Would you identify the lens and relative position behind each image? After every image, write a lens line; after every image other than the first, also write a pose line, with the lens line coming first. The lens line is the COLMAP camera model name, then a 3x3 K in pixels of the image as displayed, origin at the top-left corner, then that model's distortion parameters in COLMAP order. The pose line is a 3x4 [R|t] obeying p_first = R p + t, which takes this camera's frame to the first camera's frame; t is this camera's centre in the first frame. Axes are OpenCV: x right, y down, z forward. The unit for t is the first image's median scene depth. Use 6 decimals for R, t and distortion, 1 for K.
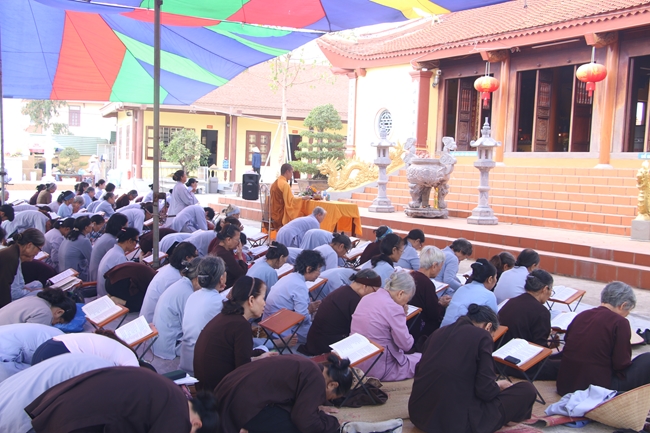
lens RADIAL K [[804.2, 0, 325.0], [0, 804.2, 216.5], [0, 0, 1]] dist [0.150075, -0.046836]
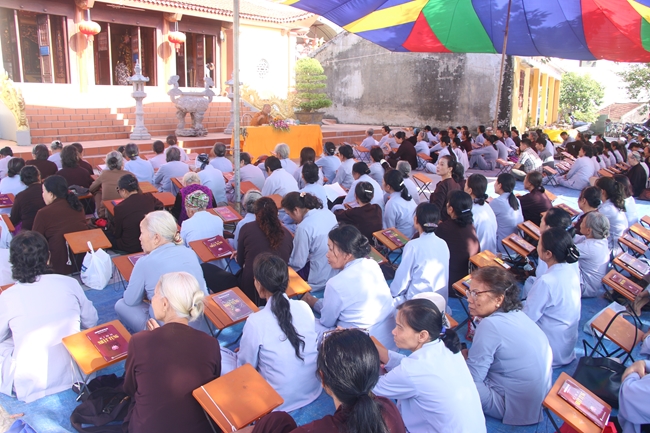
lens RADIAL K [[537.1, 0, 325.0], [0, 537.1, 216.5], [0, 0, 1]] dist [-0.182282, 0.179034]
pose [[-0.367963, -0.235266, 0.899585, -0.672877], [0.026218, 0.964452, 0.262955, -0.082199], [-0.929471, 0.120343, -0.348714, 0.951536]]
